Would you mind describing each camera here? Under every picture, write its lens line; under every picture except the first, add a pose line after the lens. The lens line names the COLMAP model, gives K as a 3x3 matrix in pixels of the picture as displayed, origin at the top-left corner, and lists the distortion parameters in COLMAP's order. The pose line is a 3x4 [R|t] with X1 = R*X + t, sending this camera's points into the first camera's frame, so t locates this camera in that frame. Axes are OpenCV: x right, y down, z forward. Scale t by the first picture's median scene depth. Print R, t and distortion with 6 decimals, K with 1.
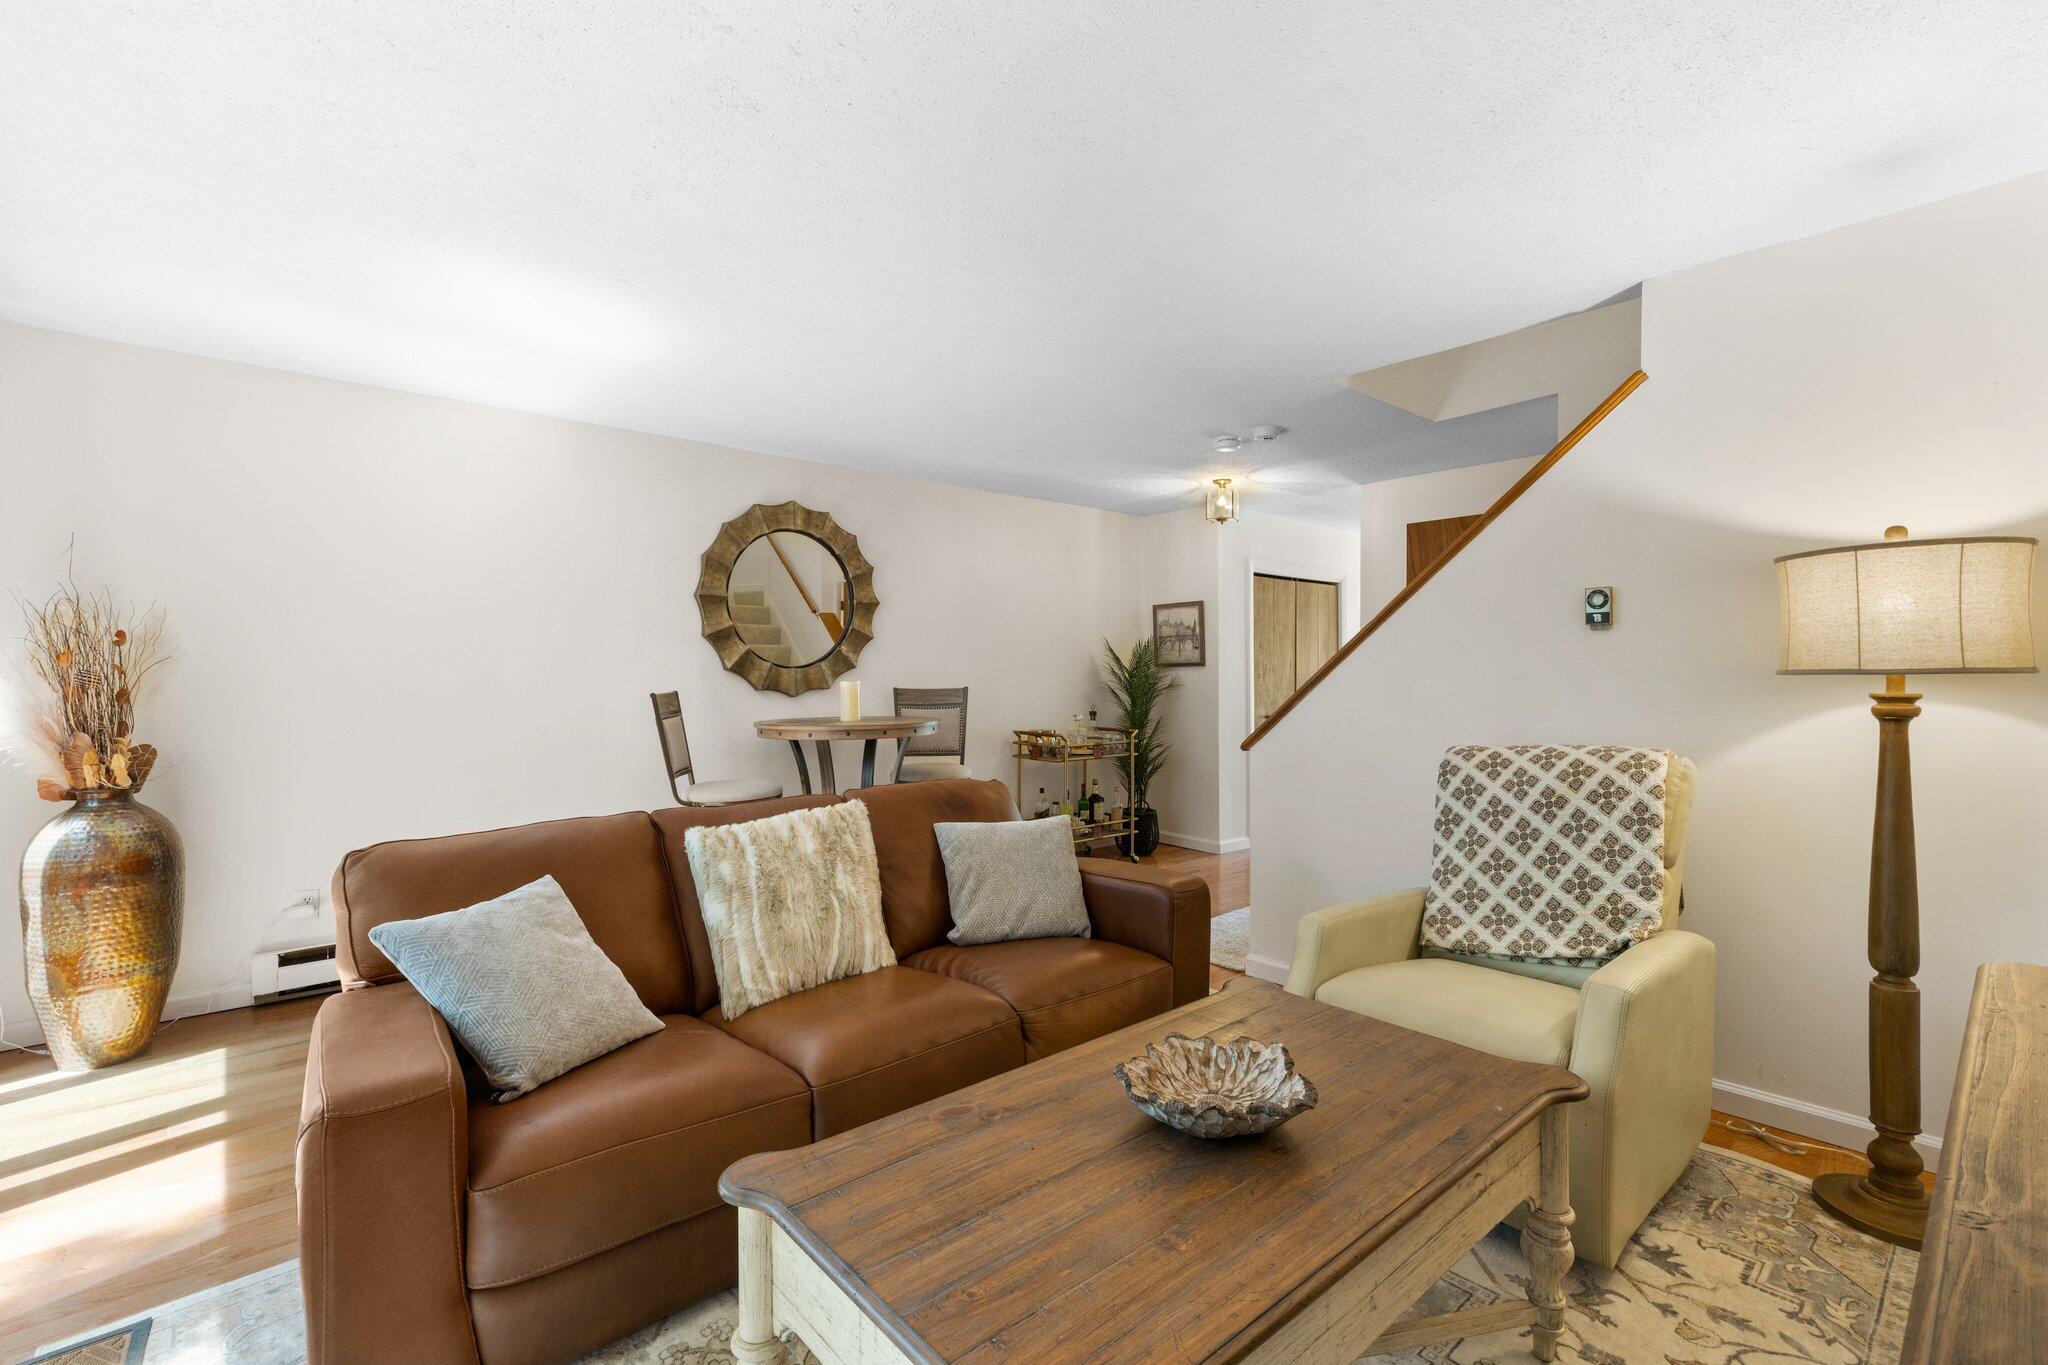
lens RADIAL K [[907.0, 0, 1024.0], [0, 907.0, 682.5], [0, 0, 1]] dist [0.000073, 0.000004]
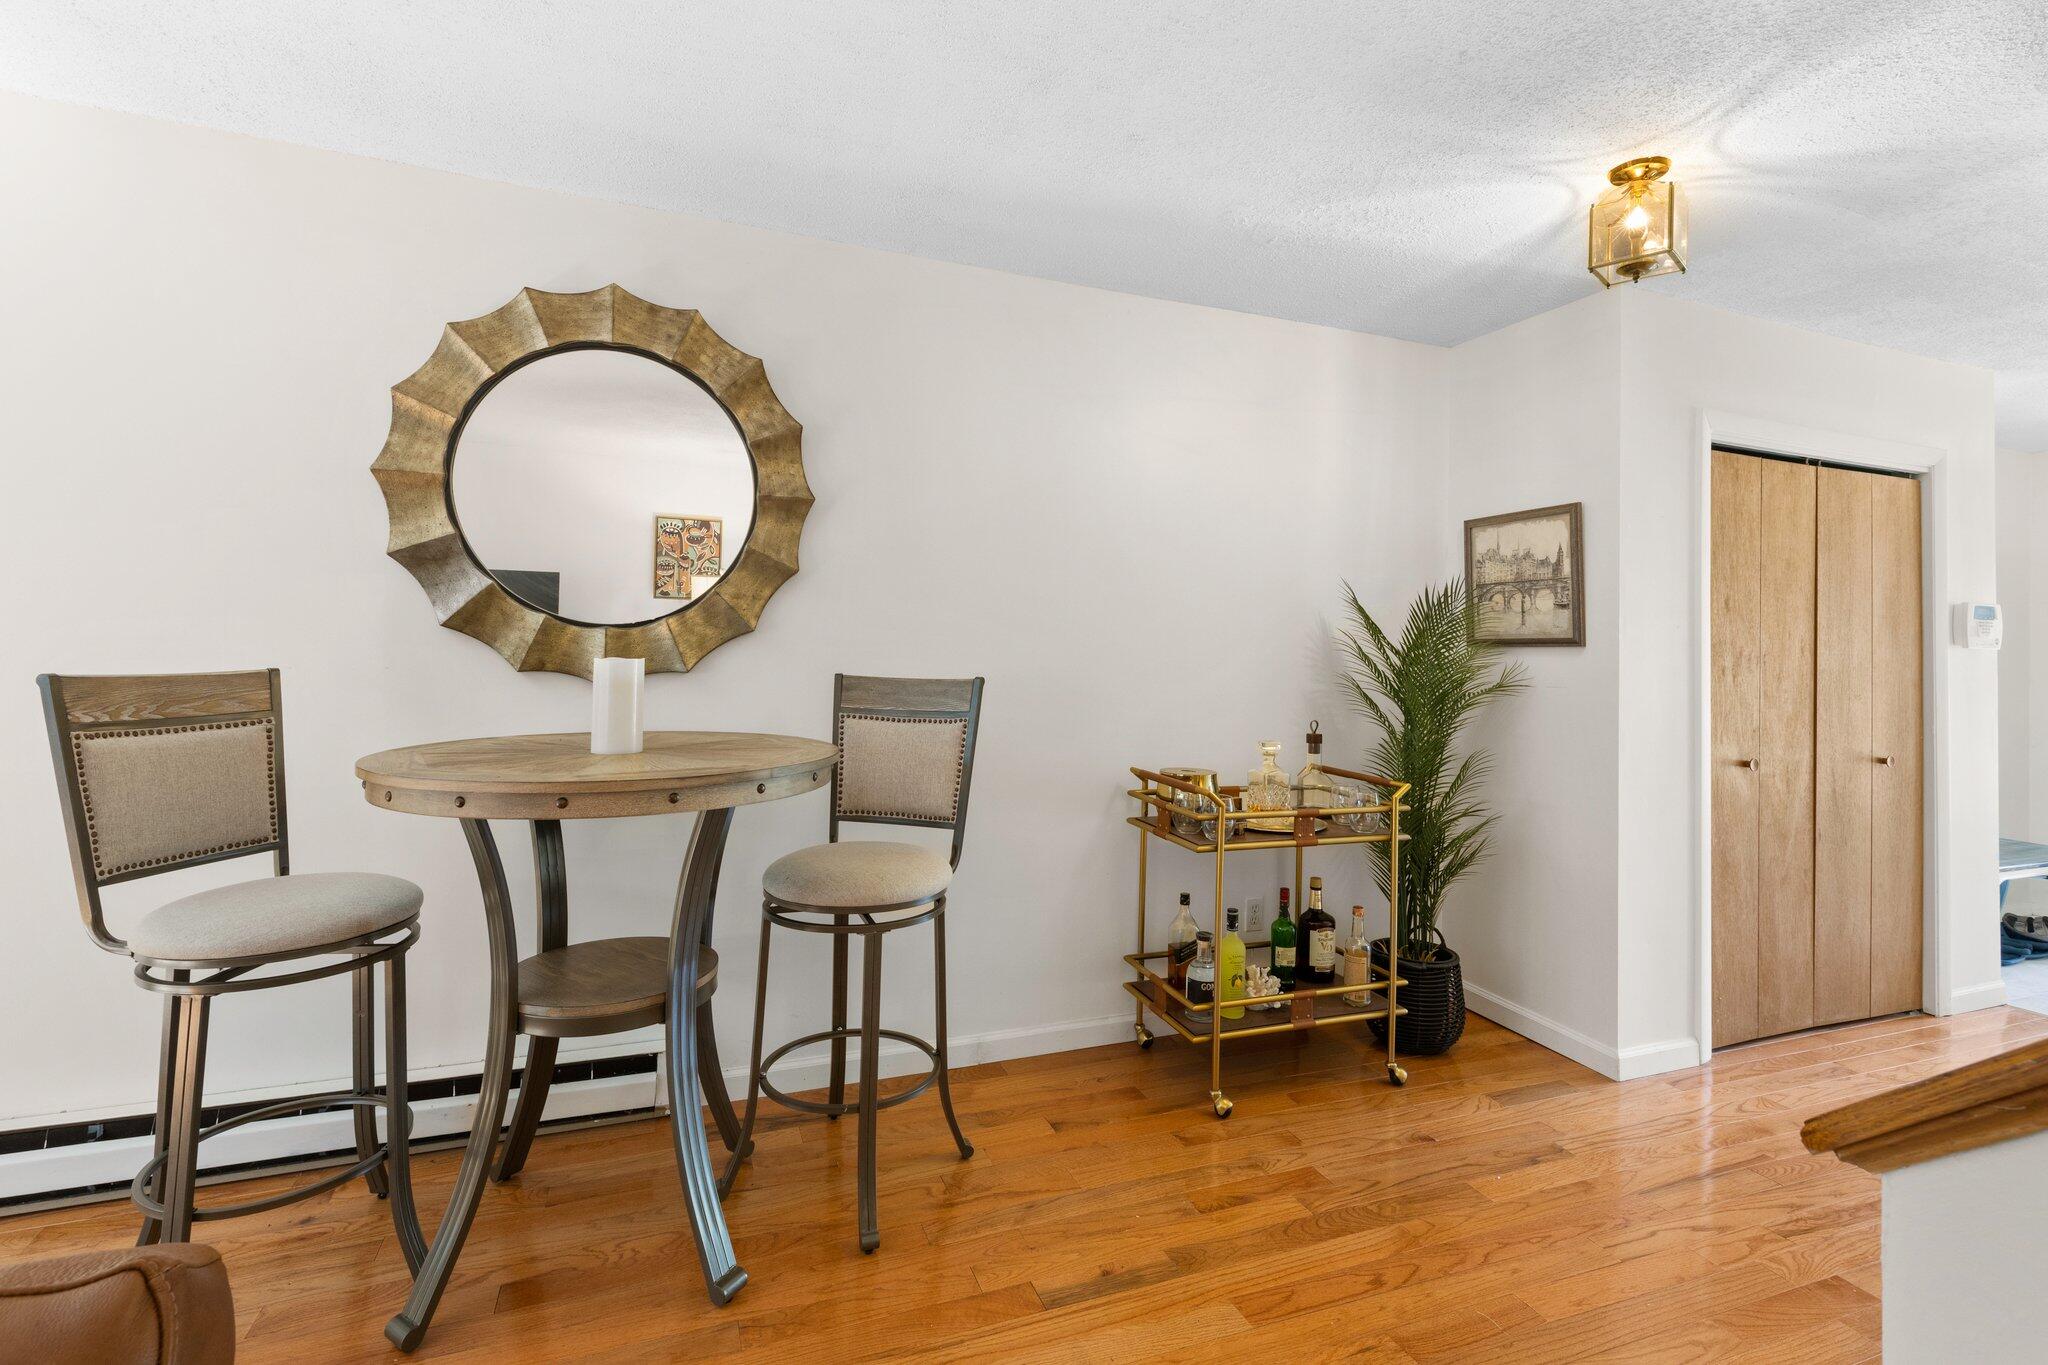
lens RADIAL K [[926.6, 0, 1025.3], [0, 926.6, 638.6], [0, 0, 1]] dist [0.000033, -0.000030]
pose [[0.937710, 0.017414, -0.346981, 0.105060], [-0.027563, 0.999324, -0.024334, -0.003239], [0.346323, 0.032382, 0.937556, 0.501397]]
